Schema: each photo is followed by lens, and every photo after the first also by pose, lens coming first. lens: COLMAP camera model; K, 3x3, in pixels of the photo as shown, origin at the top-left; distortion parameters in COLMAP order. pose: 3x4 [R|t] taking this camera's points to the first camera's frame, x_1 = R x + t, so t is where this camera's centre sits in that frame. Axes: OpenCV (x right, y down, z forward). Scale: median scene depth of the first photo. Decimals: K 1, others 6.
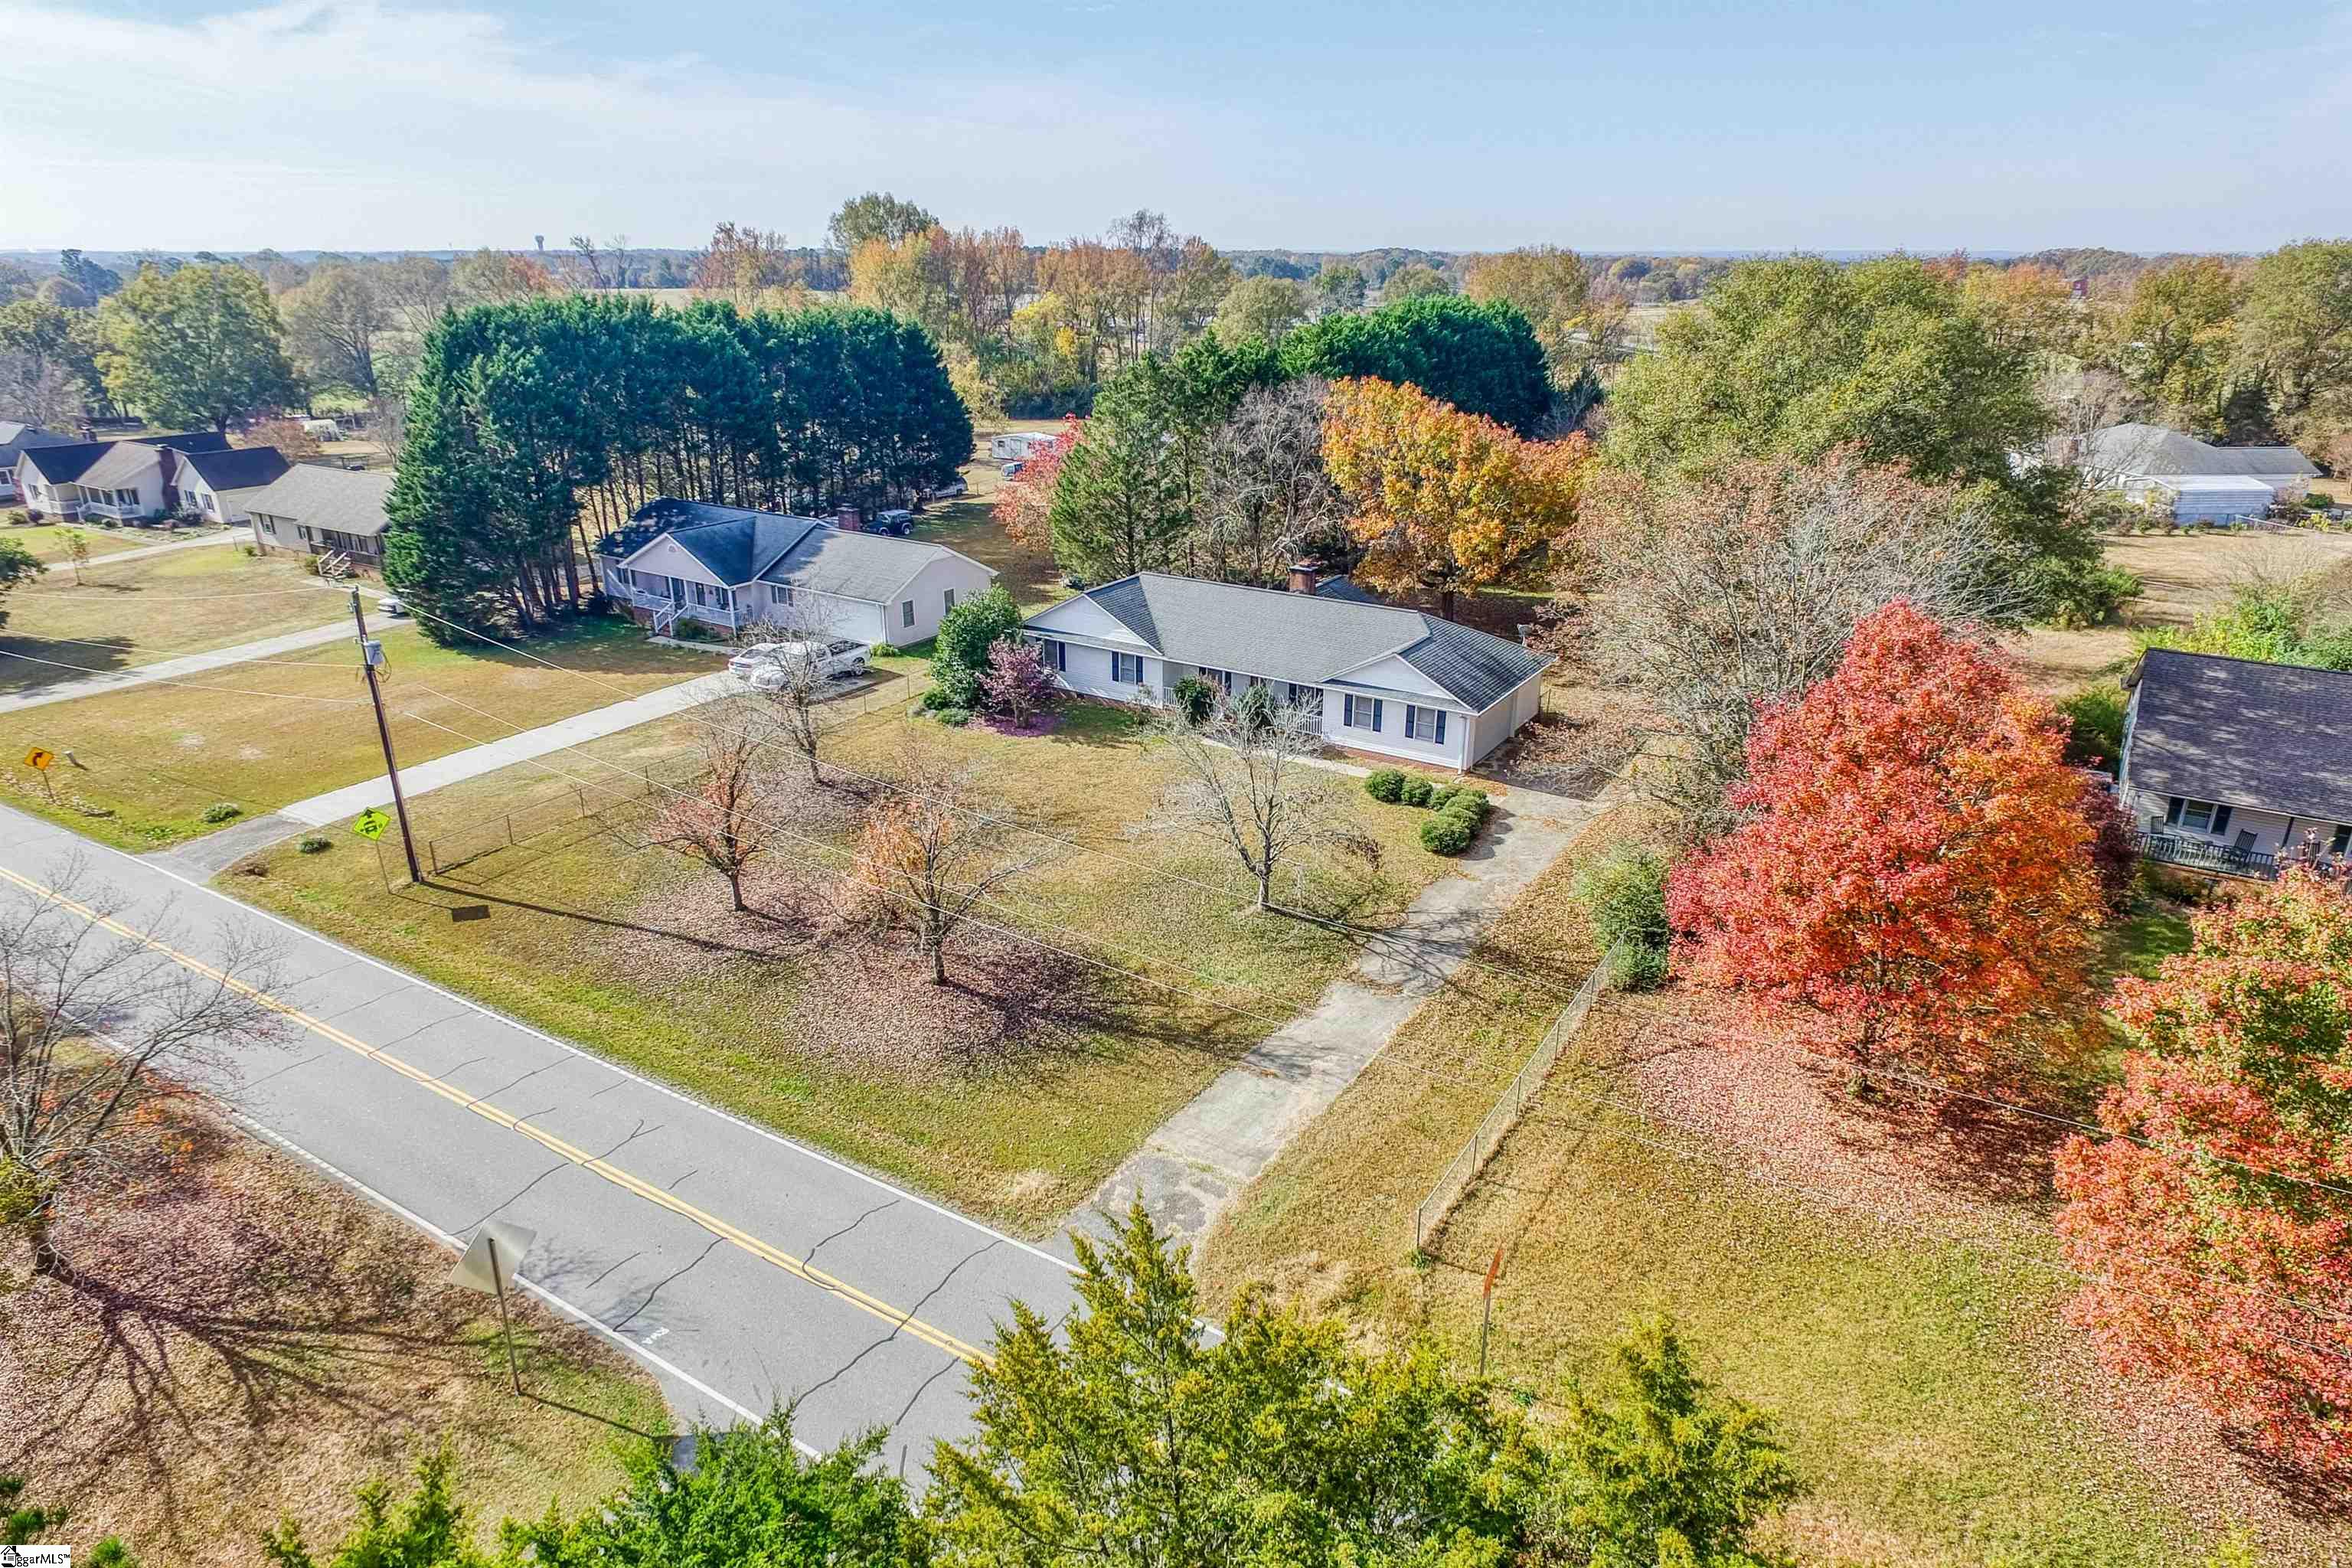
lens RADIAL K [[1384.8, 0, 1176.0], [0, 1384.8, 784.0], [0, 0, 1]] dist [-0.002615, -0.000540]
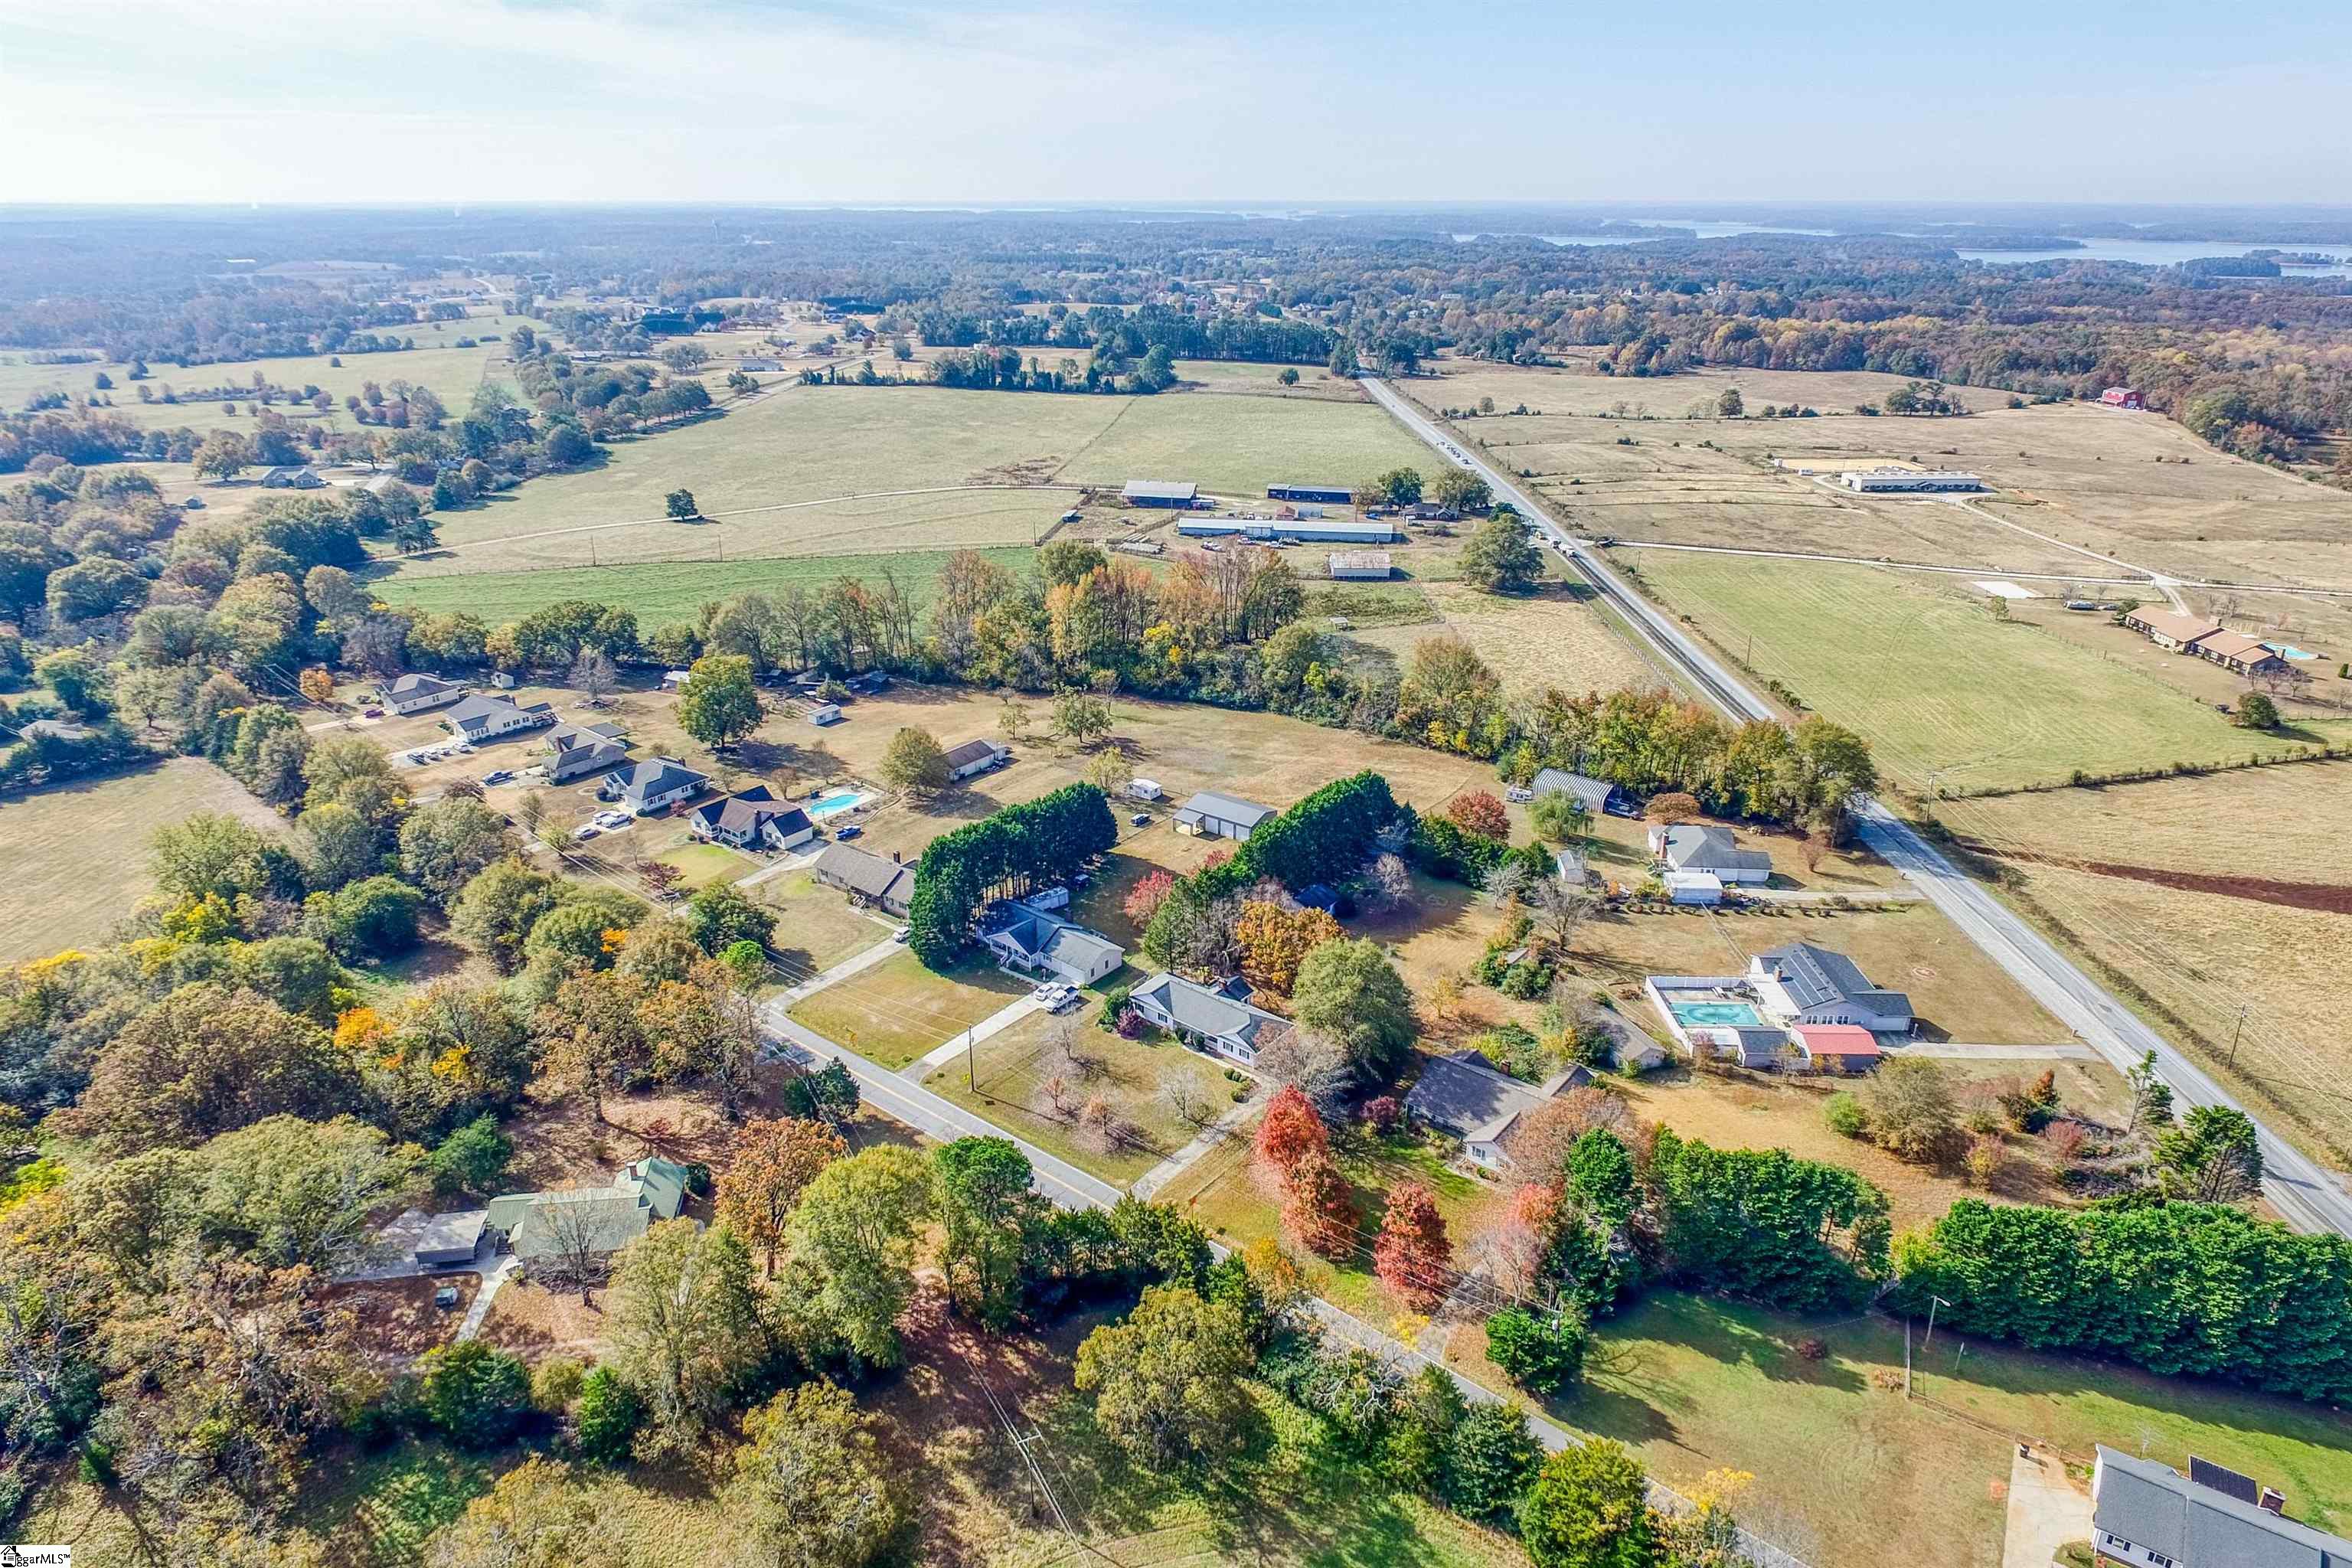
lens RADIAL K [[1384.8, 0, 1176.0], [0, 1384.8, 784.0], [0, 0, 1]] dist [-0.002615, -0.000540]
pose [[0.994807, 0.049624, -0.088859, 0.250338], [-0.047072, 0.998423, 0.030584, -0.712423], [0.090237, -0.026242, 0.995575, -2.138557]]
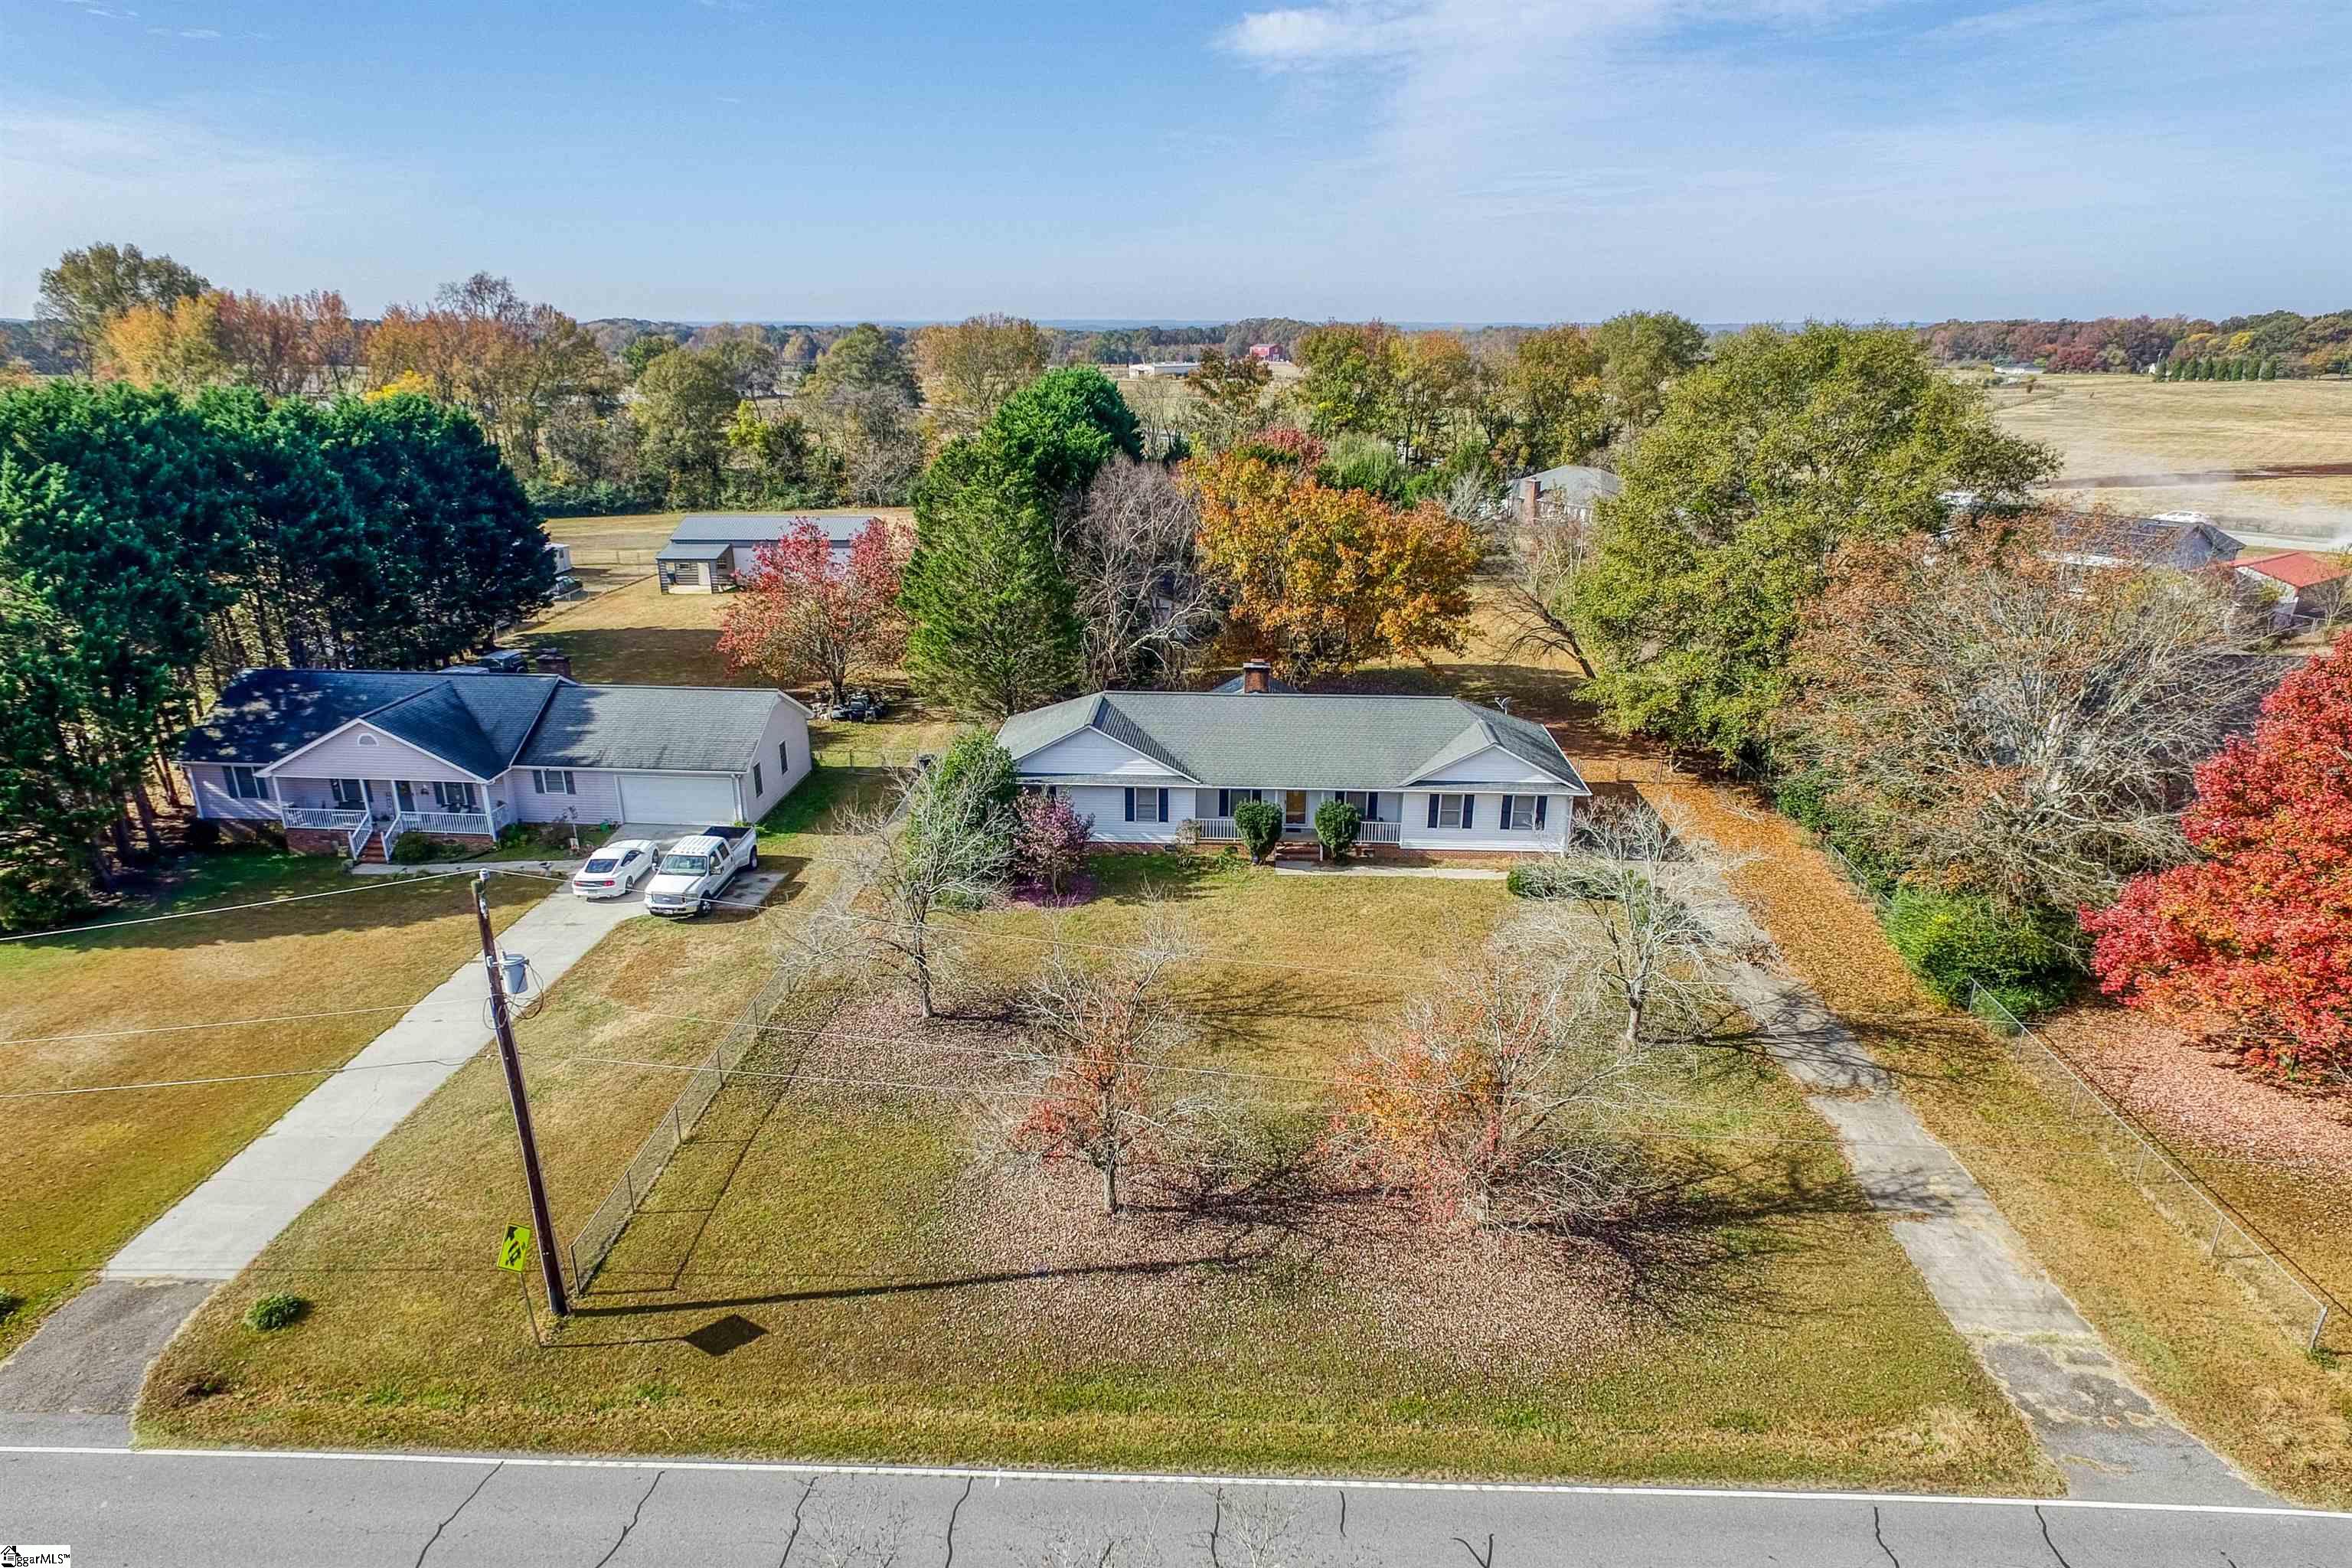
lens RADIAL K [[1409.3, 0, 1173.8], [0, 1409.3, 831.6], [0, 0, 1]] dist [0.000816, 0.000302]
pose [[0.870978, -0.166100, 0.462393, -0.425102], [0.175618, 0.984196, 0.022740, -0.083458], [-0.458863, 0.061399, 0.886383, 0.218983]]
